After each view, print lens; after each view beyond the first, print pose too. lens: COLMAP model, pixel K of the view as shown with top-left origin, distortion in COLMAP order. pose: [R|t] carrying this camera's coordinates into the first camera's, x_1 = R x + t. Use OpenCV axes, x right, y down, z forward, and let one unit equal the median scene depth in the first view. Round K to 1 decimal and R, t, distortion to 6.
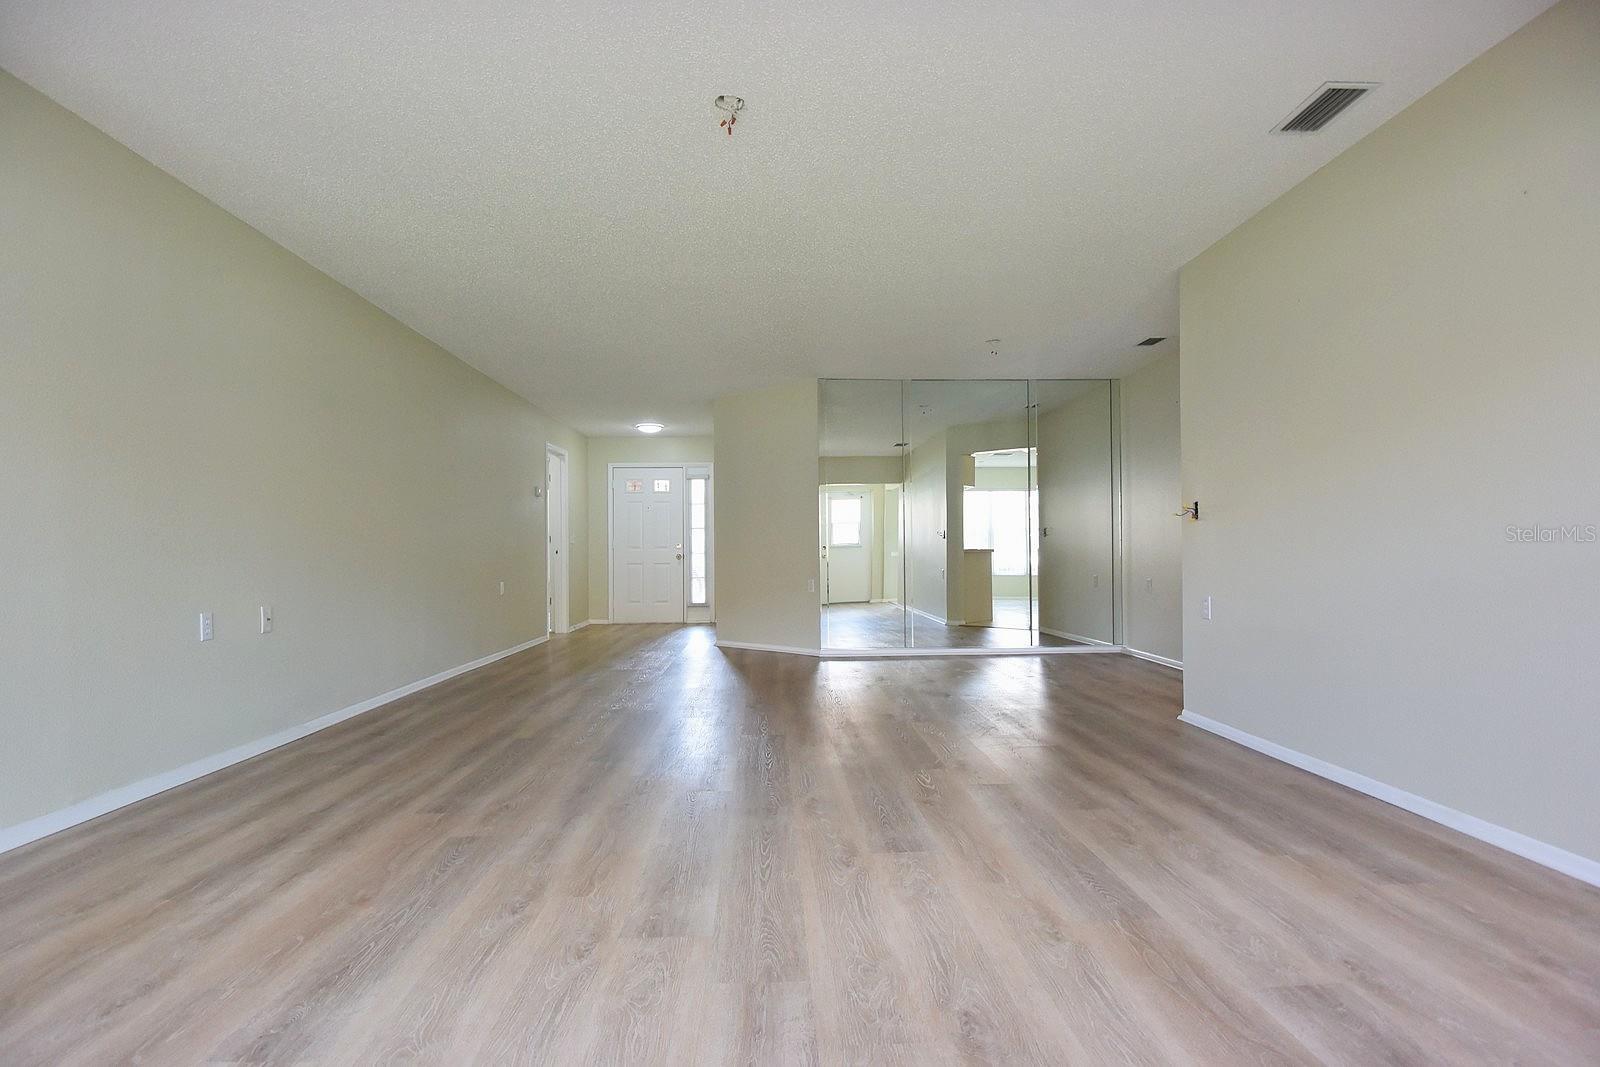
lens RADIAL K [[852.6, 0, 800.0], [0, 852.6, 533.5], [0, 0, 1]] dist [0.001160, -0.025800]
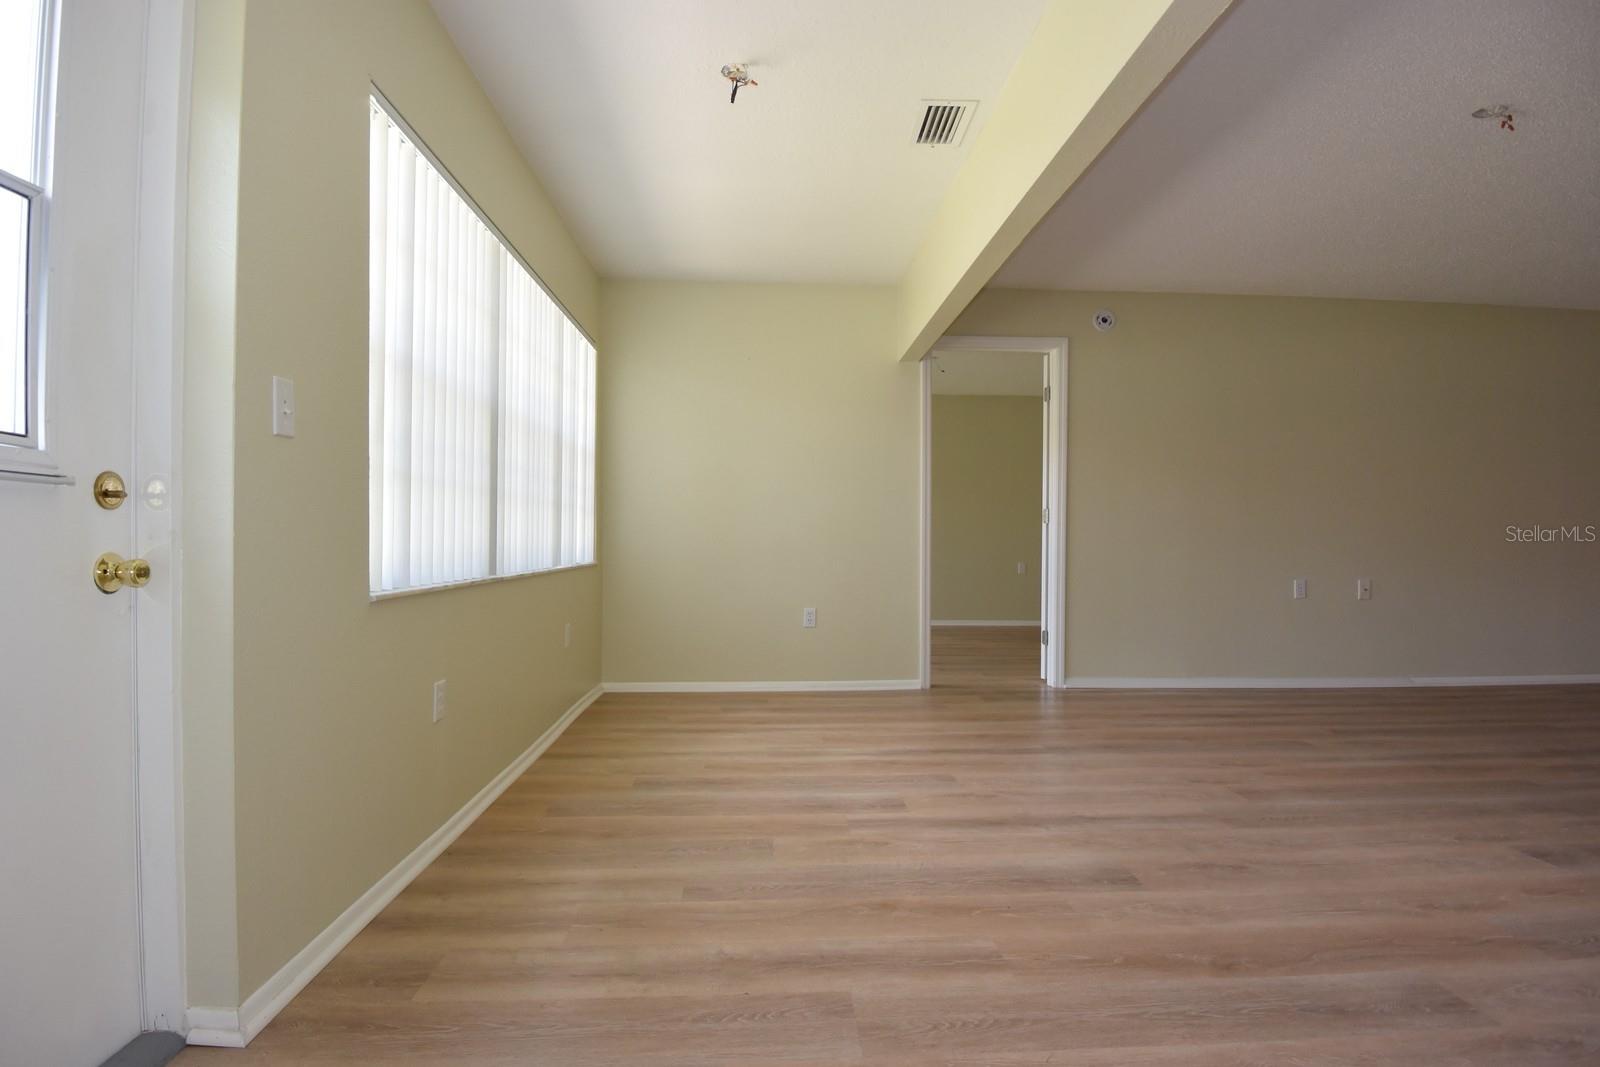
lens RADIAL K [[852.6, 0, 800.0], [0, 852.6, 533.5], [0, 0, 1]] dist [0.001160, -0.025800]
pose [[0.004725, 0.006687, -0.999966, 1.589639], [0.014254, 0.999876, 0.006754, -0.019836], [0.999887, -0.014285, 0.004629, 0.245557]]
